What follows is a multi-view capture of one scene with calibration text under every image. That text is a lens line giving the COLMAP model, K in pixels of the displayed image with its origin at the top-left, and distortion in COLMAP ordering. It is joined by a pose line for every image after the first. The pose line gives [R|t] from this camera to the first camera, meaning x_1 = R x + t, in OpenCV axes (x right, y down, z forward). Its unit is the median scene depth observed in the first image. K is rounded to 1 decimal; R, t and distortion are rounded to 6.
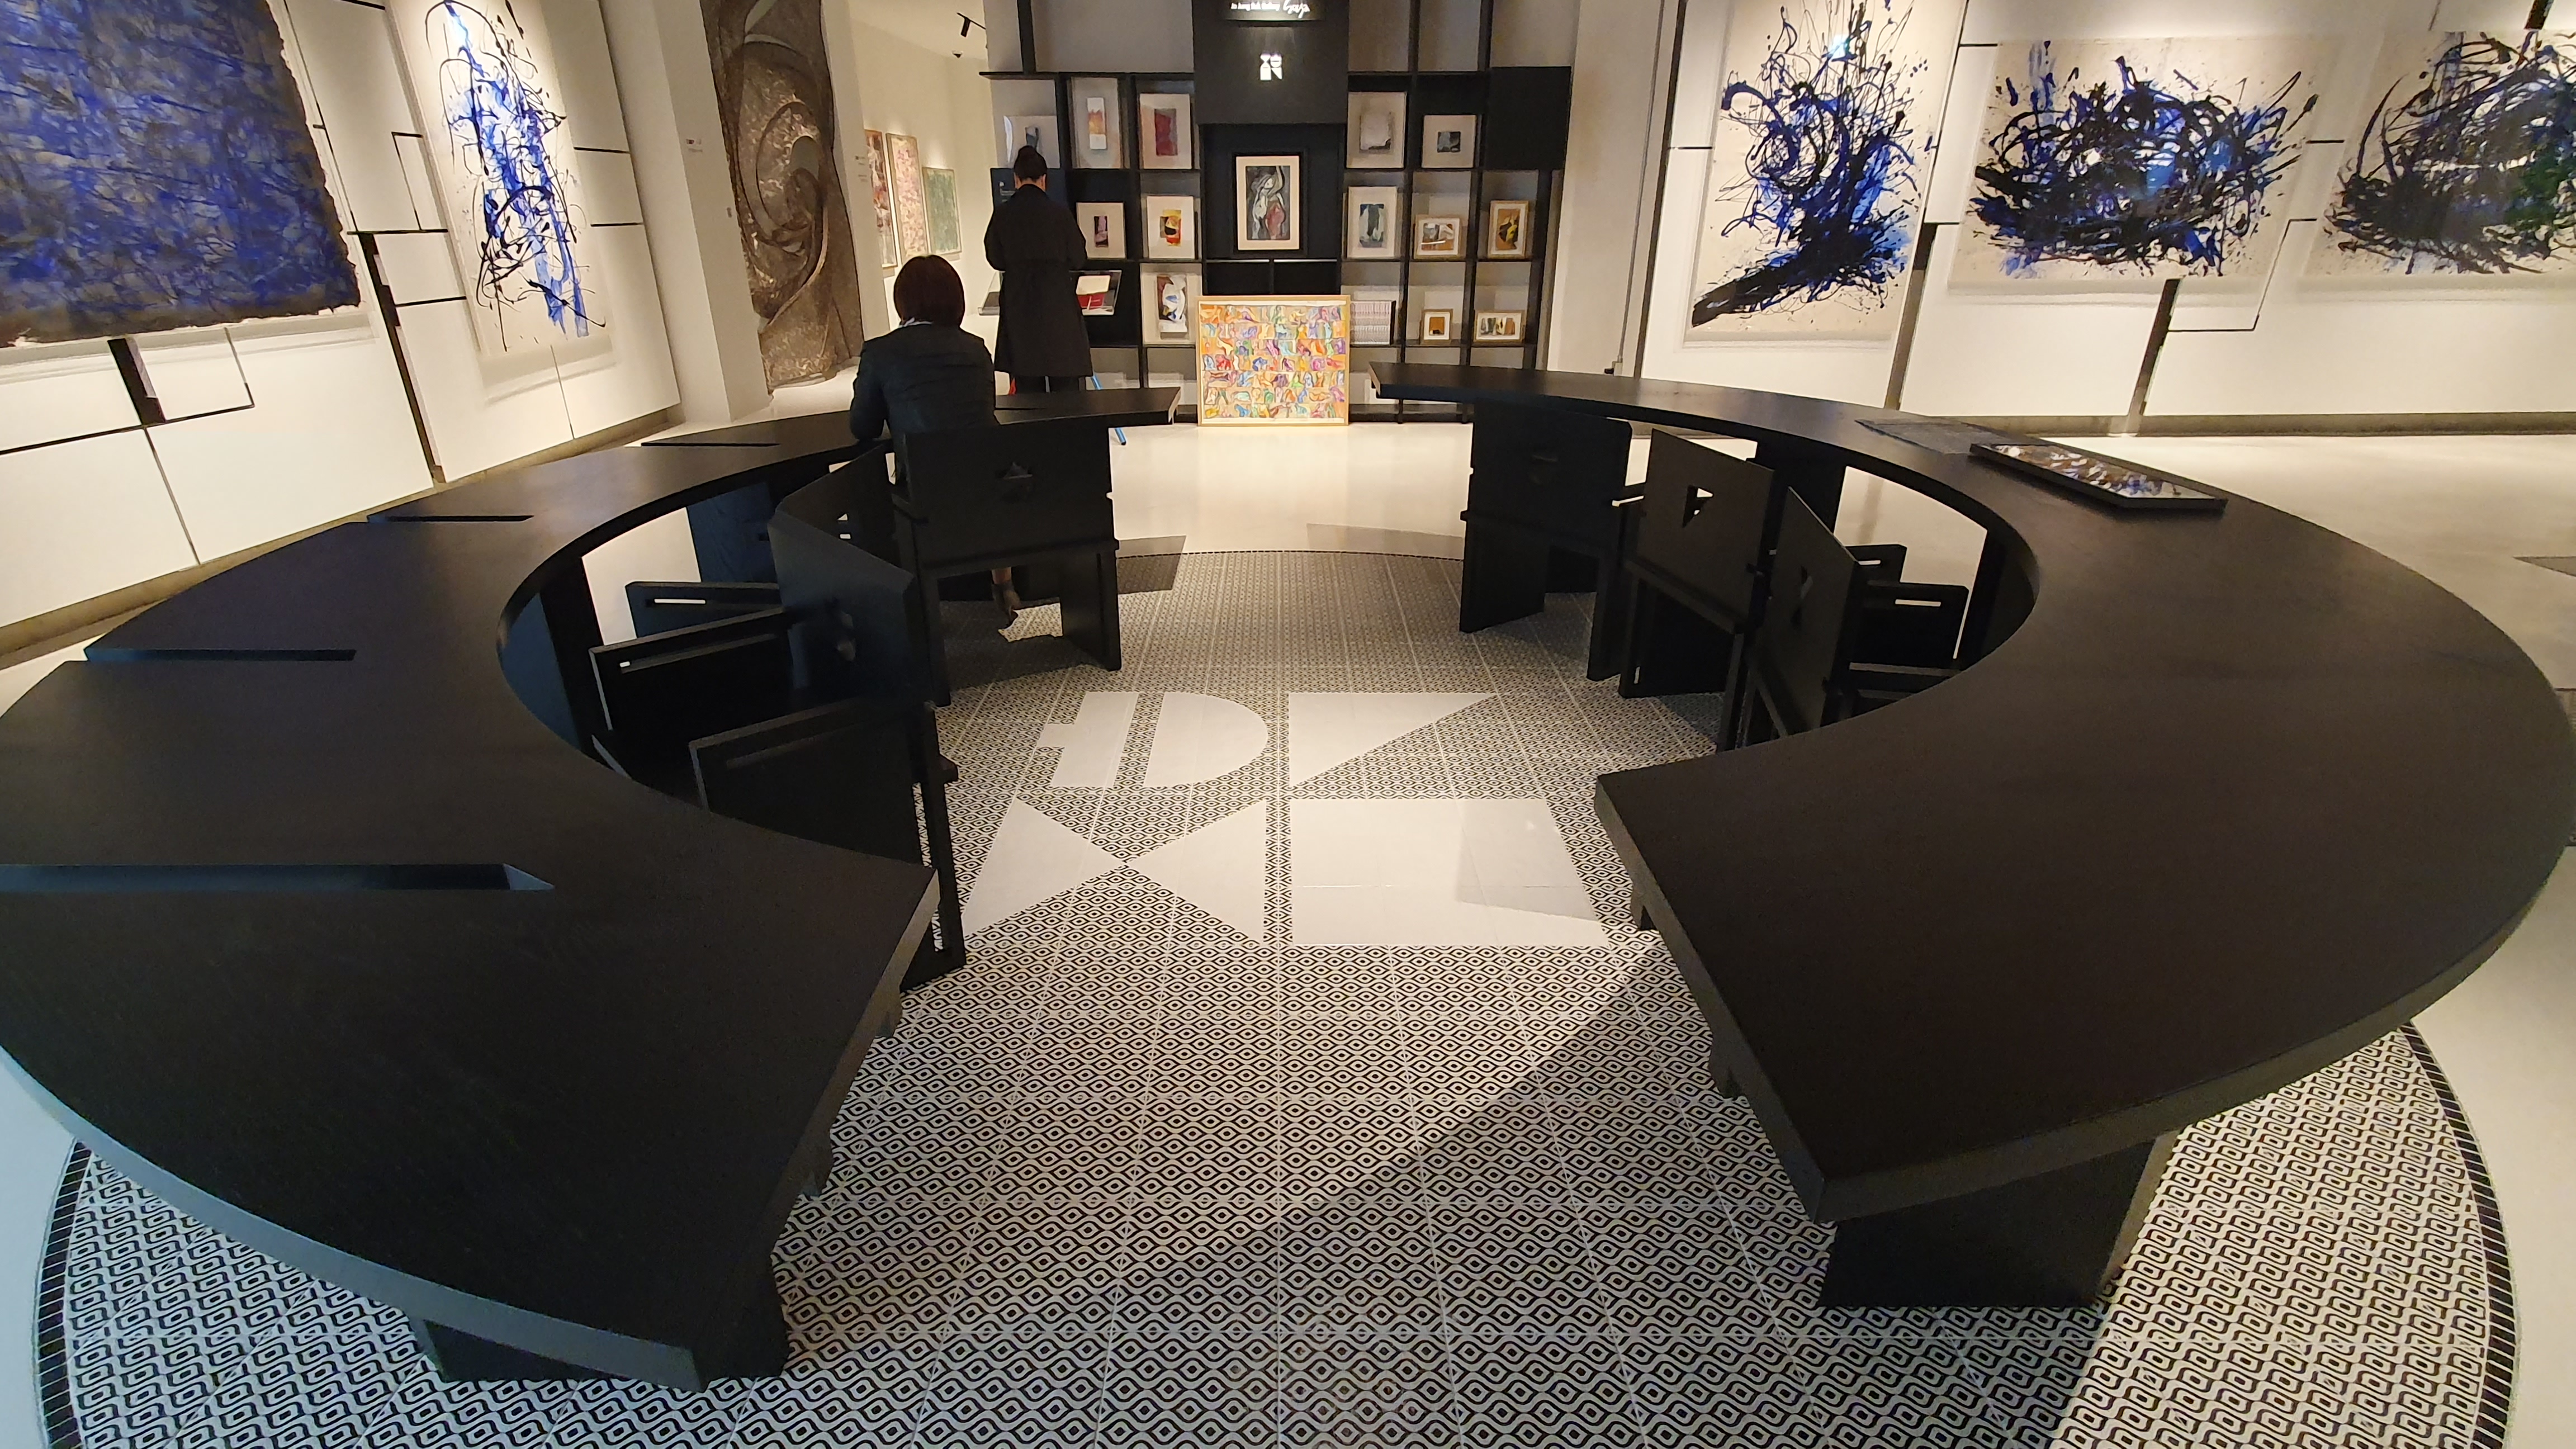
lens RADIAL K [[1150.7, 0, 1280.6], [0, 1150.7, 726.2], [0, 0, 1]] dist [0.009929, 0.002619]
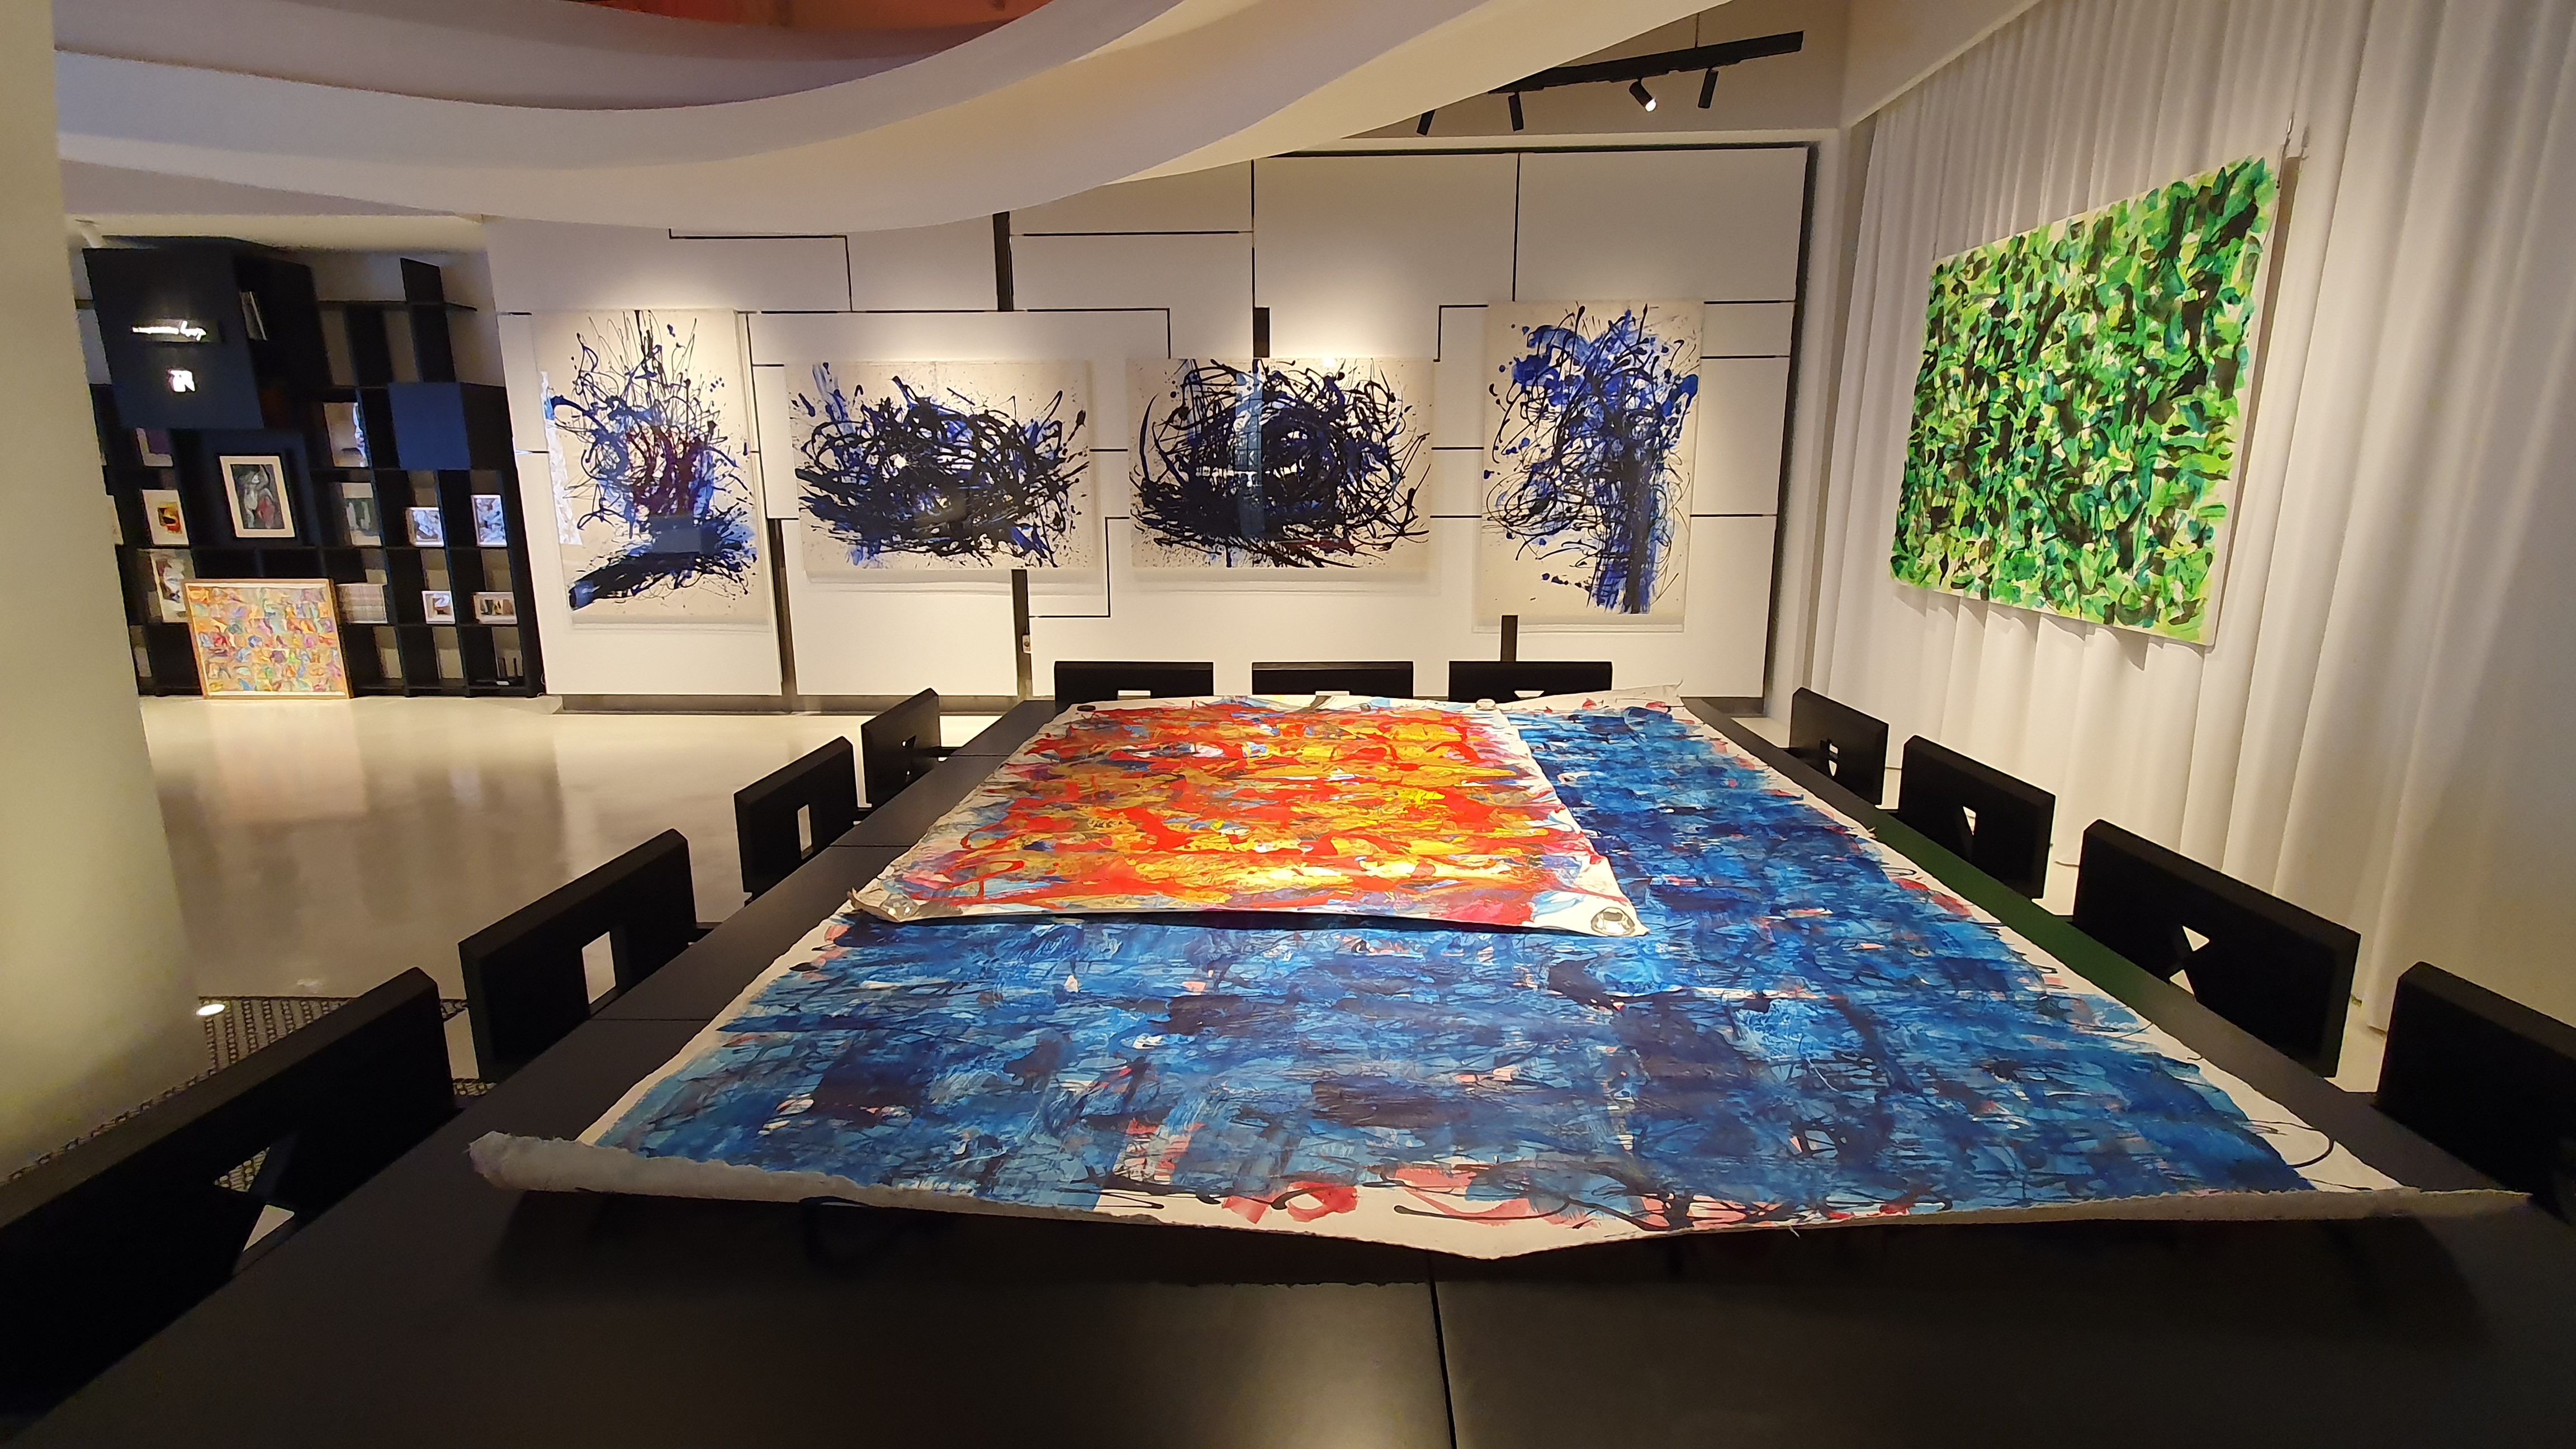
lens RADIAL K [[1150.7, 0, 1289.5], [0, 1150.7, 733.3], [0, 0, 1]] dist [0.009929, 0.002619]
pose [[0.999533, 0.003476, -0.030360, 1.079611], [-0.009546, 0.979307, -0.202154, -0.036817], [0.029029, 0.202350, 0.978883, 0.028082]]
